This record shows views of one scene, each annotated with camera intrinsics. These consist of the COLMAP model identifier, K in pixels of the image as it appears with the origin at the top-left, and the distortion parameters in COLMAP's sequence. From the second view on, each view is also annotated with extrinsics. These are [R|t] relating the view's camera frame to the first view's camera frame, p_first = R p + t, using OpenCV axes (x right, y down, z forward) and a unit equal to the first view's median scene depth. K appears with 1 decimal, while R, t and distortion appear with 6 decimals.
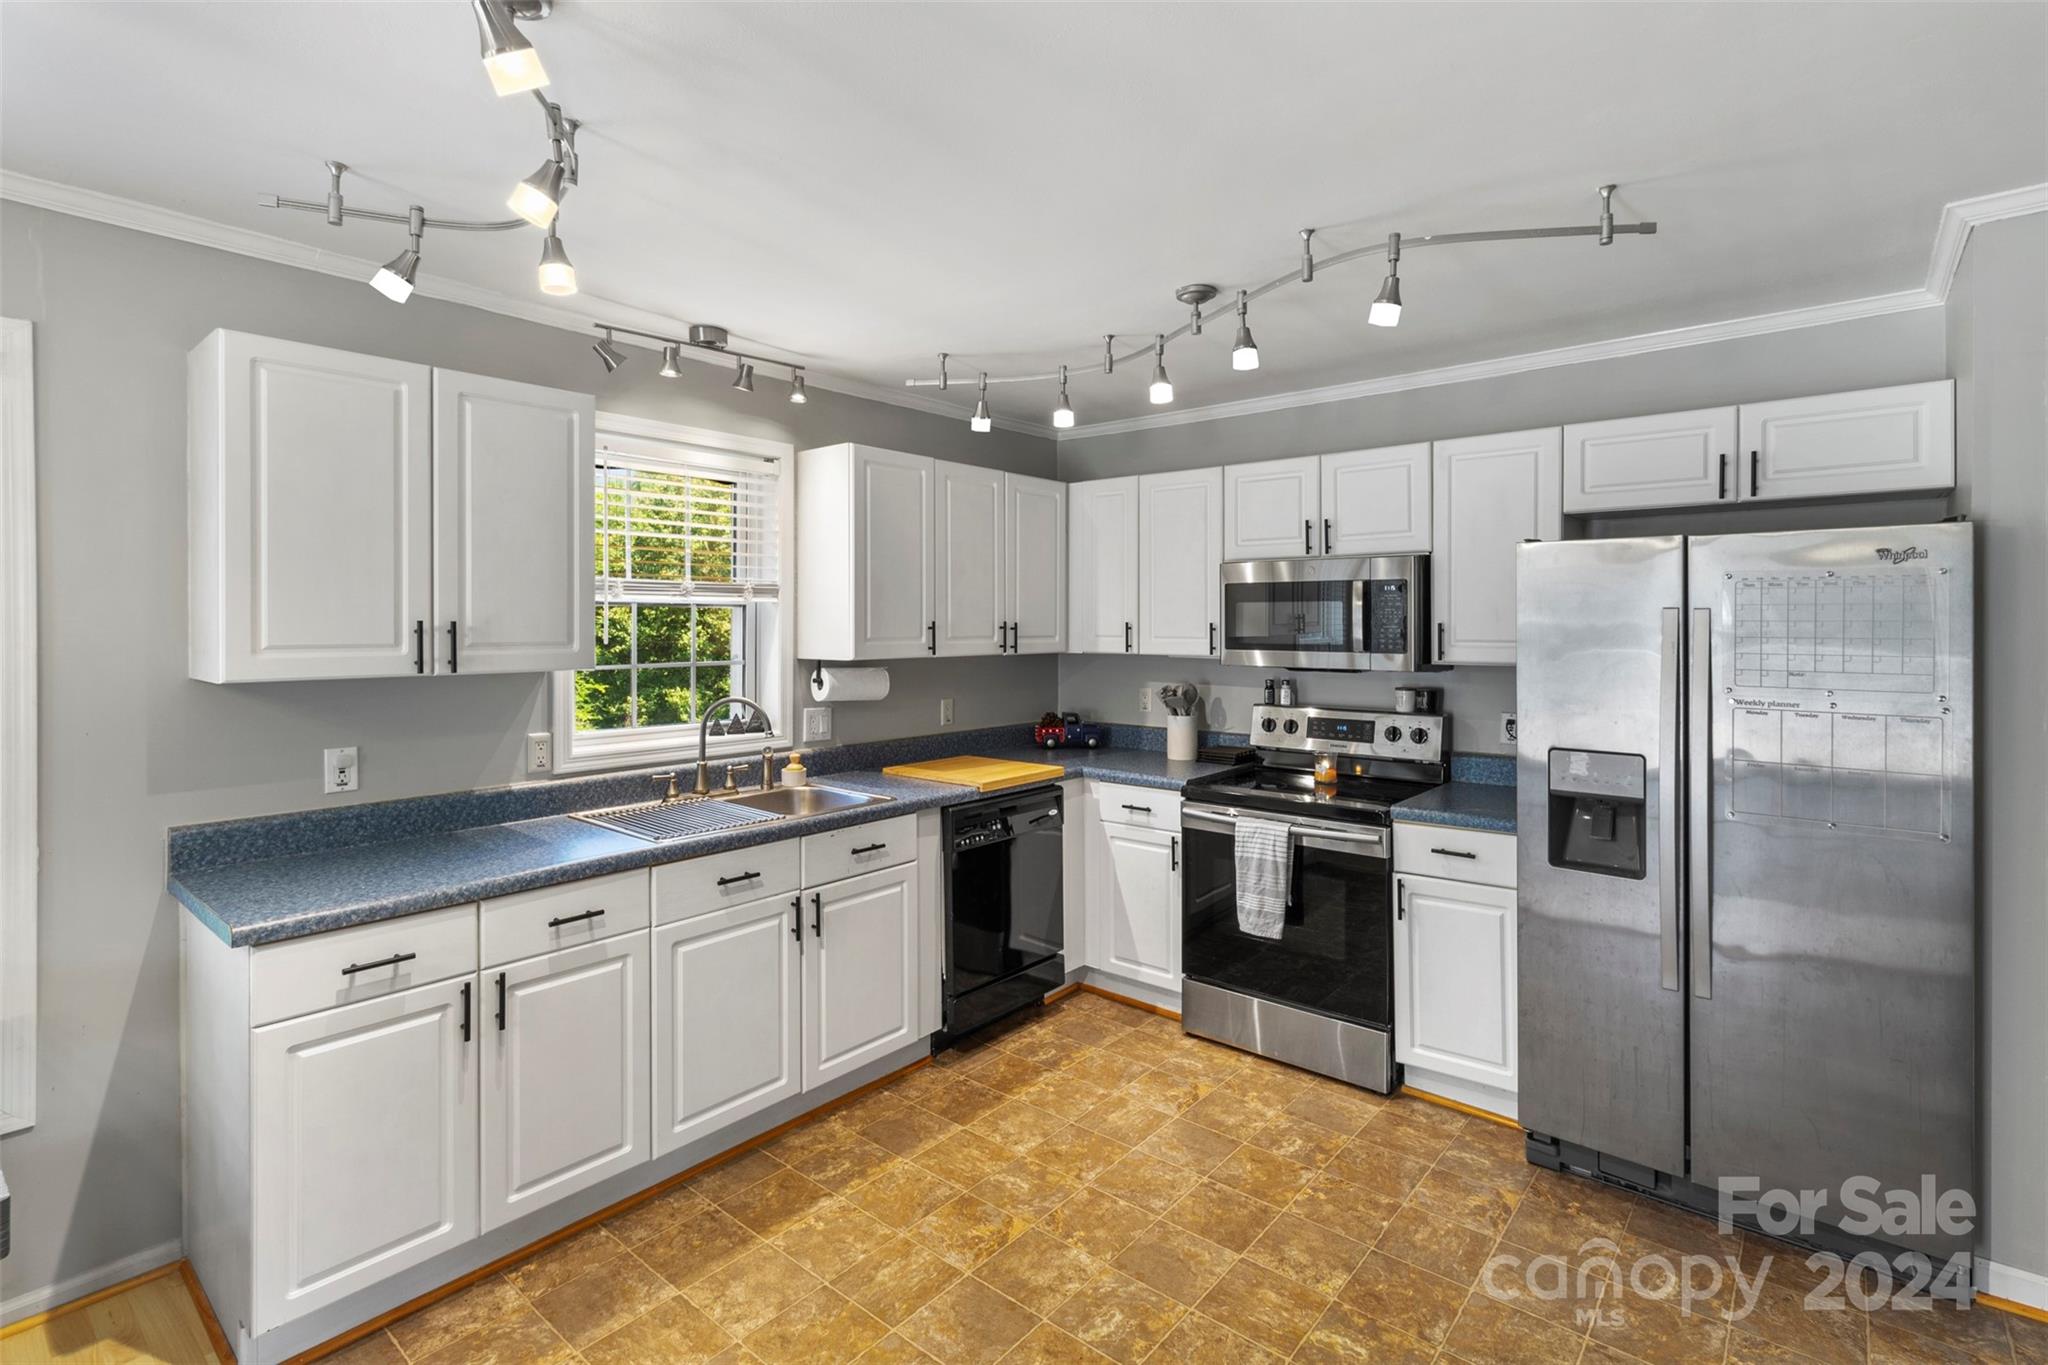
lens RADIAL K [[956.7, 0, 1042.2], [0, 956.7, 628.1], [0, 0, 1]] dist [-0.004484, -0.001514]
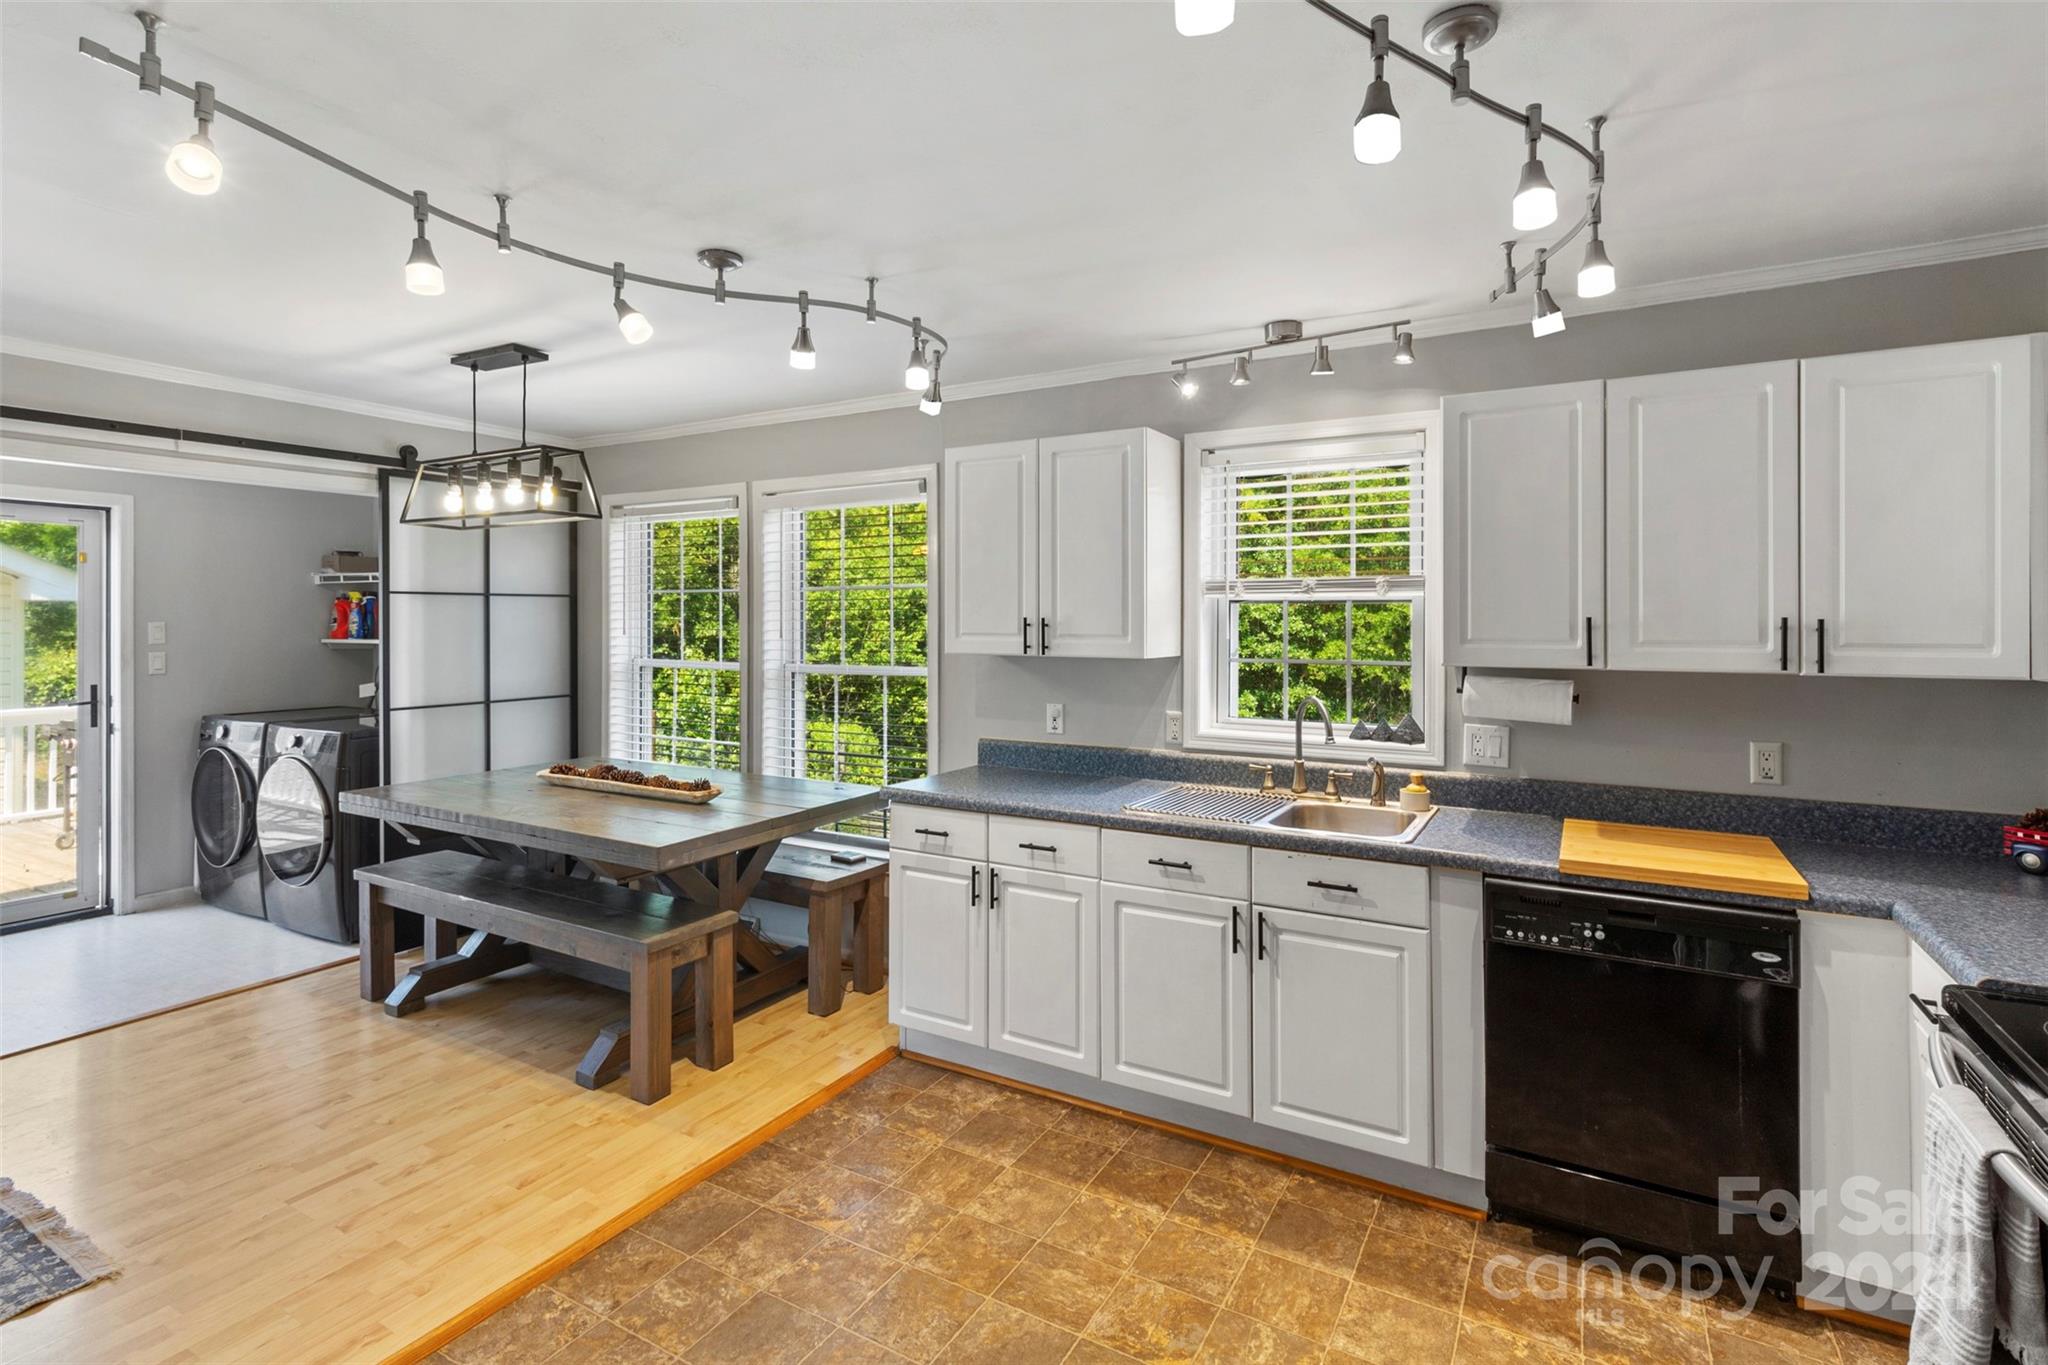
lens RADIAL K [[956.7, 0, 1035.8], [0, 956.7, 620.1], [0, 0, 1]] dist [-0.004484, -0.001514]
pose [[0.168714, 0.001037, -0.985665, 0.608649], [-0.005101, 0.999987, 0.000178, -0.003894], [0.985652, 0.004998, 0.168717, 0.602049]]
